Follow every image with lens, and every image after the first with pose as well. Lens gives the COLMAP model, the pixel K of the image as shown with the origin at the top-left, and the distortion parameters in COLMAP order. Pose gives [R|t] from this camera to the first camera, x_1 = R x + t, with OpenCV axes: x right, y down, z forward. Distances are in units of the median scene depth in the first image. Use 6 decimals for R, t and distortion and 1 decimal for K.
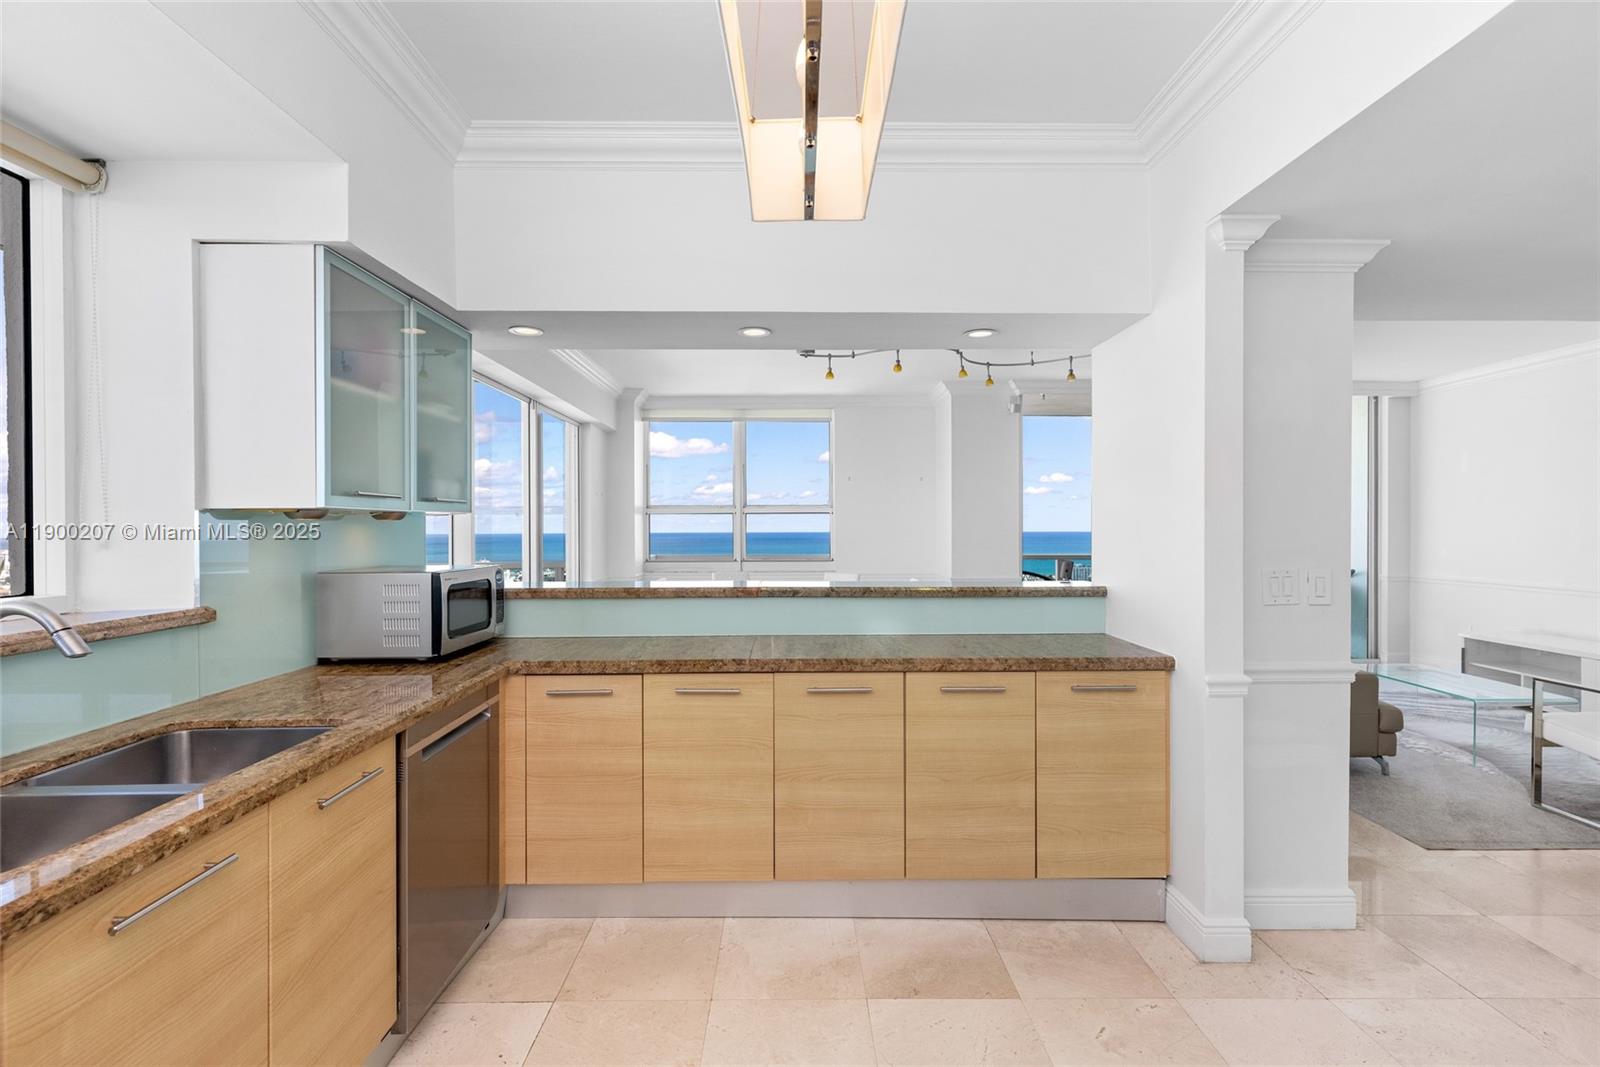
lens RADIAL K [[728.0, 0, 799.4], [0, 728.0, 532.7], [0, 0, 1]] dist [0.008185, -0.001959]
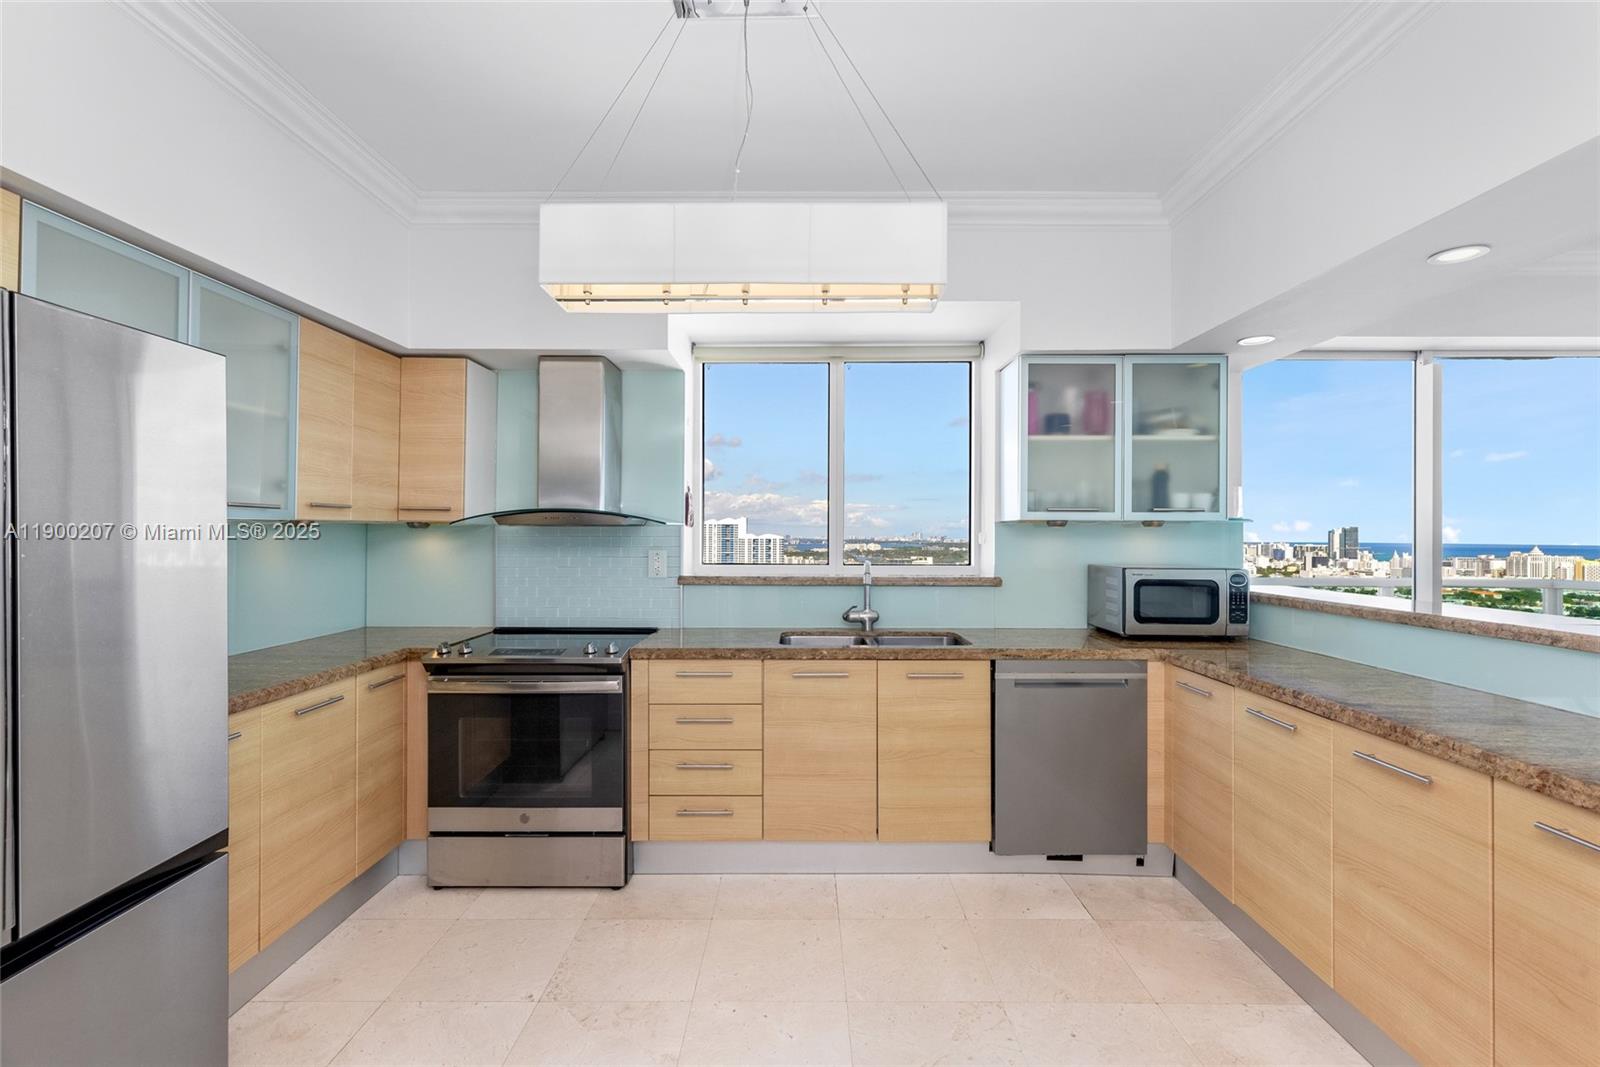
lens RADIAL K [[728.0, 0, 794.9], [0, 728.0, 533.3], [0, 0, 1]] dist [0.008185, -0.001959]
pose [[-0.030042, 0.002262, -0.999546, 0.764200], [-0.011675, 0.999928, 0.002614, -0.002075], [0.999480, 0.011748, -0.030013, 0.447992]]
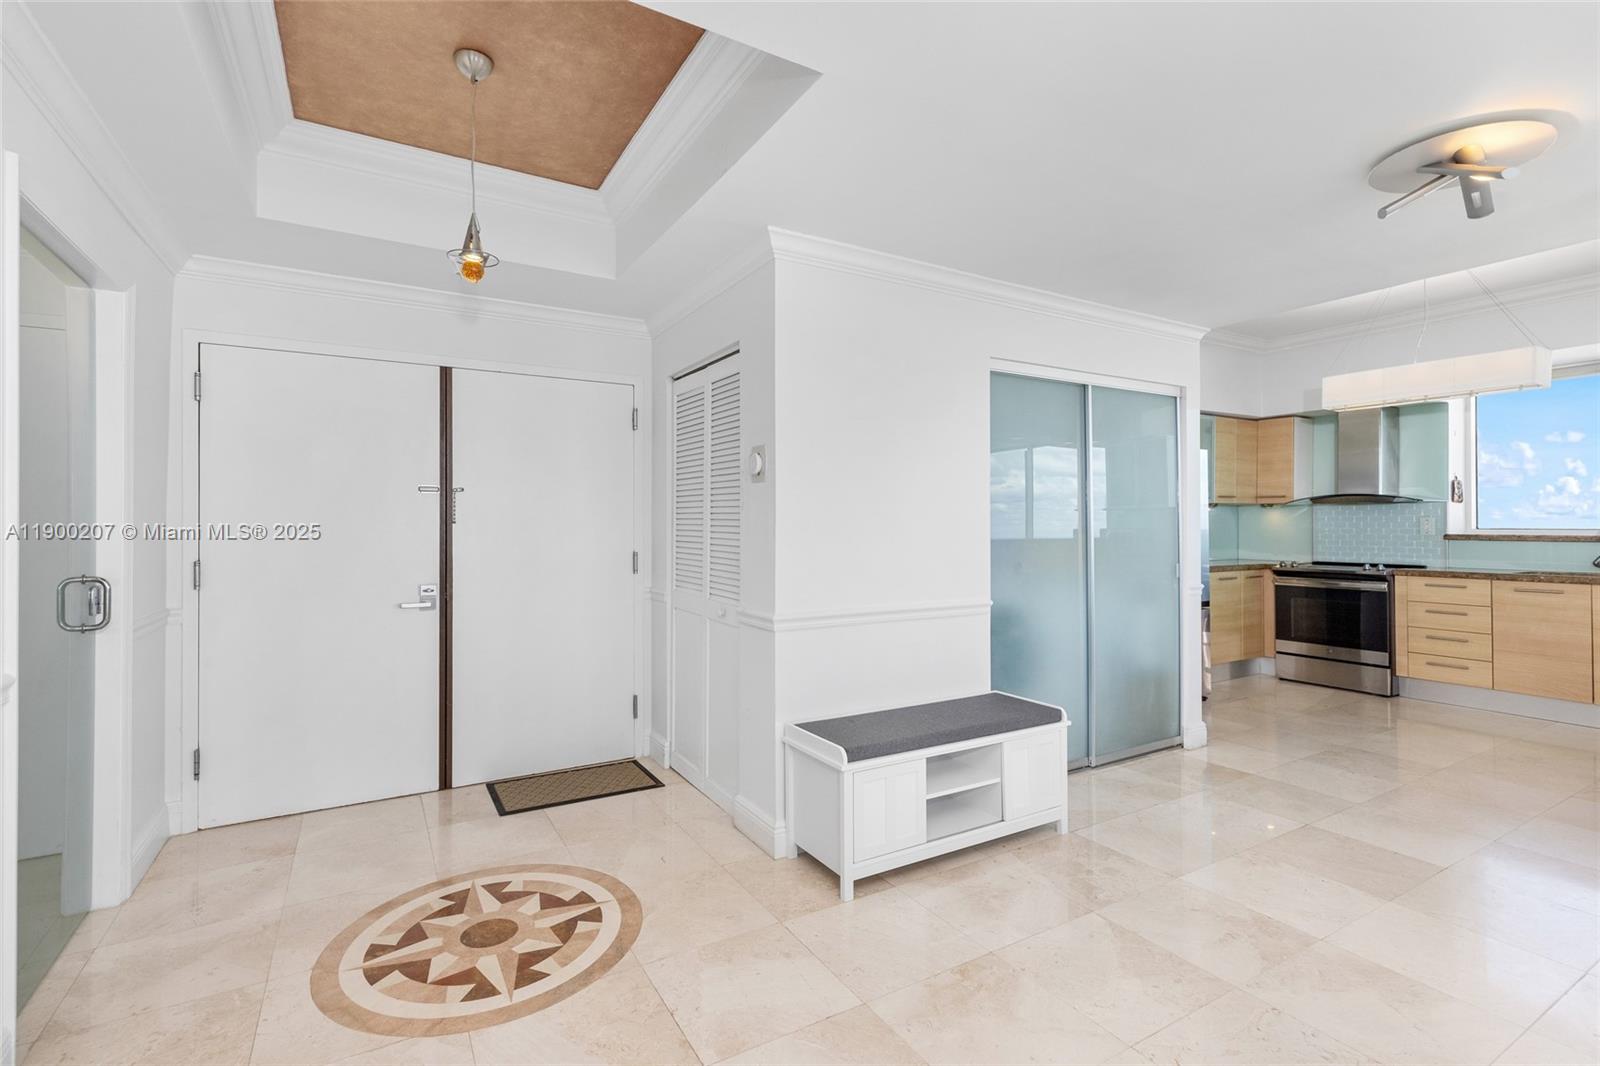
lens RADIAL K [[728.0, 0, 793.8], [0, 728.0, 519.7], [0, 0, 1]] dist [0.008185, -0.001959]
pose [[-0.872854, 0.000070, -0.487981, 2.171832], [-0.002182, 0.999989, 0.004047, 0.038896], [0.487976, 0.004597, -0.872845, 1.156070]]
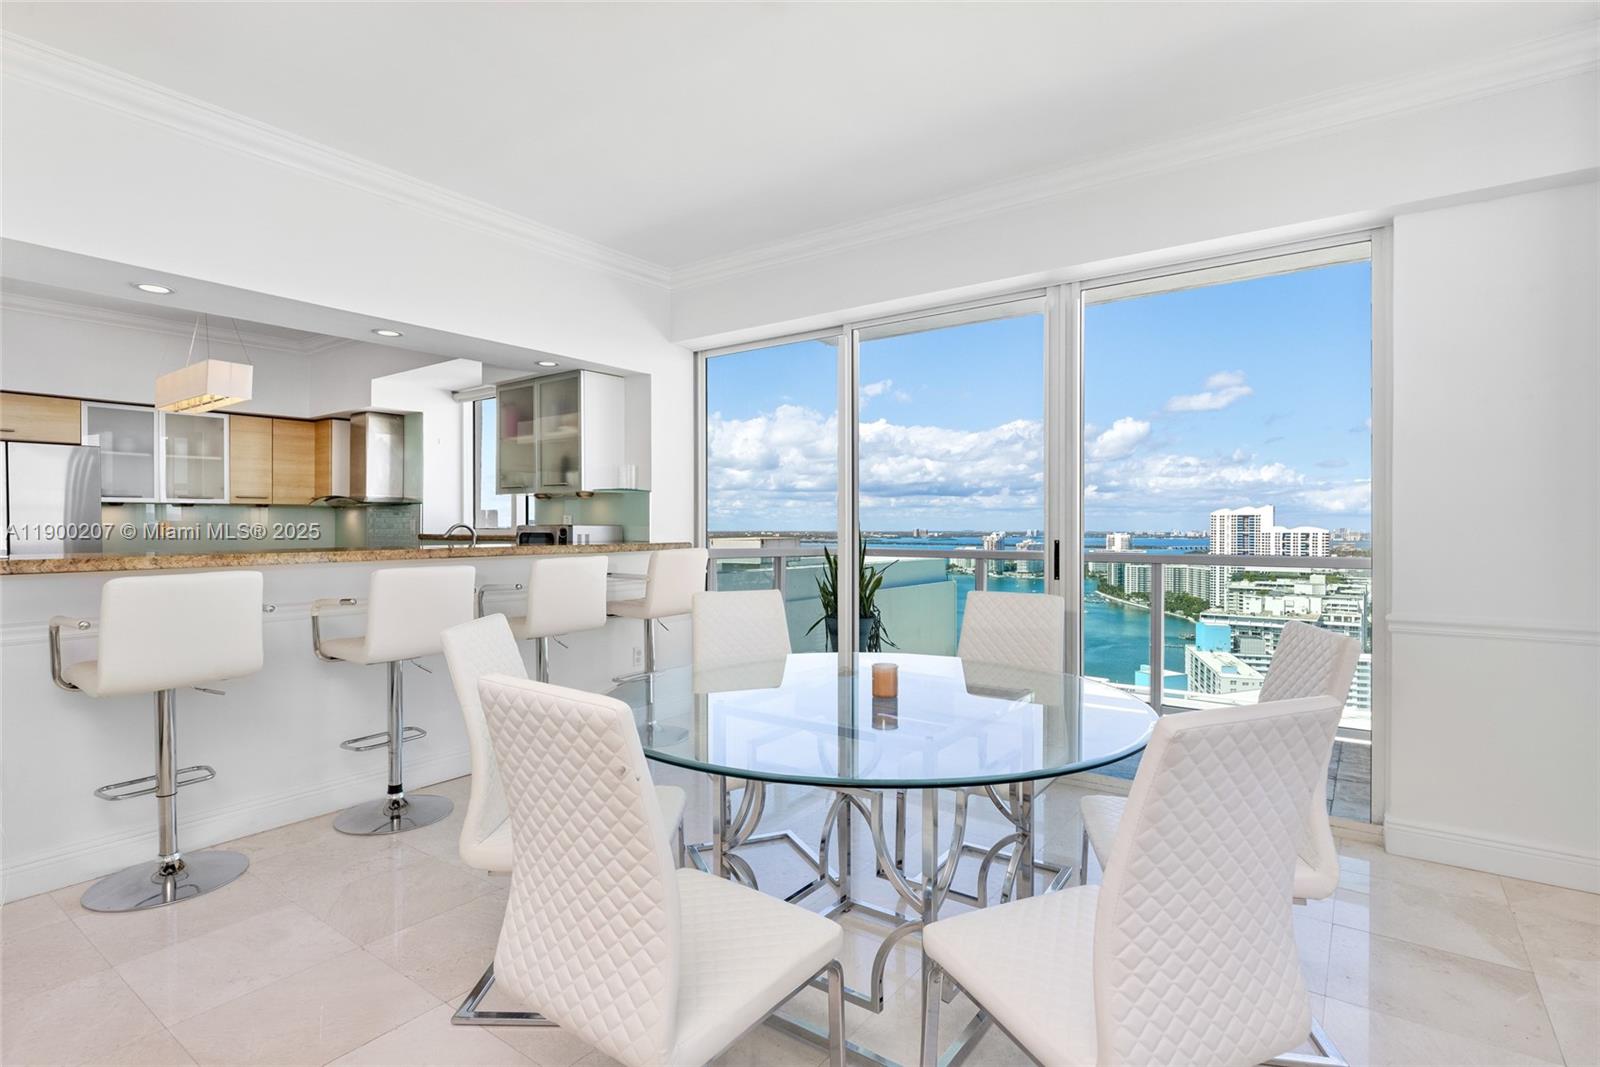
lens RADIAL K [[786.3, 0, 790.8], [0, 786.3, 524.0], [0, 0, 1]] dist [0.001580, -0.000436]
pose [[-0.613040, 0.000214, -0.790052, 0.653703], [-0.004738, 0.999981, 0.003947, 0.040382], [0.790038, 0.006163, -0.613027, 2.714600]]
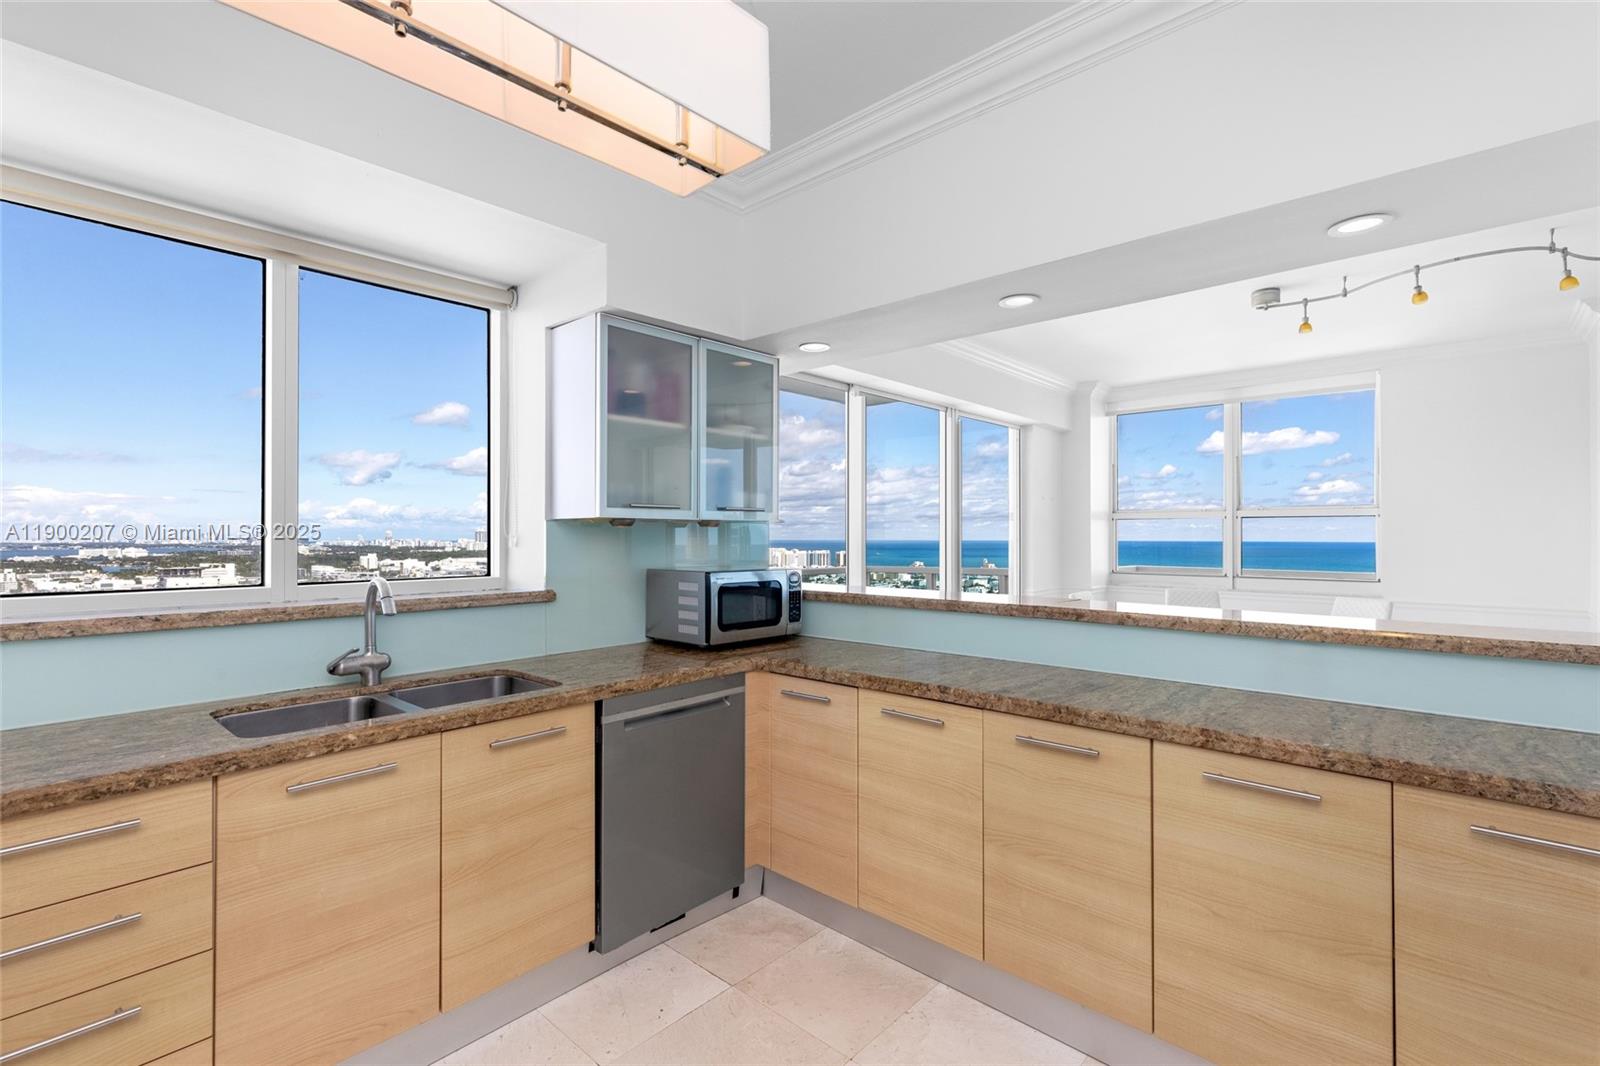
lens RADIAL K [[728.0, 0, 798.6], [0, 728.0, 532.8], [0, 0, 1]] dist [0.008185, -0.001959]
pose [[0.728128, 0.000885, -0.685440, 0.381440], [-0.007736, 0.999946, -0.006927, -0.000716], [0.685397, 0.010346, 0.728096, 0.251450]]
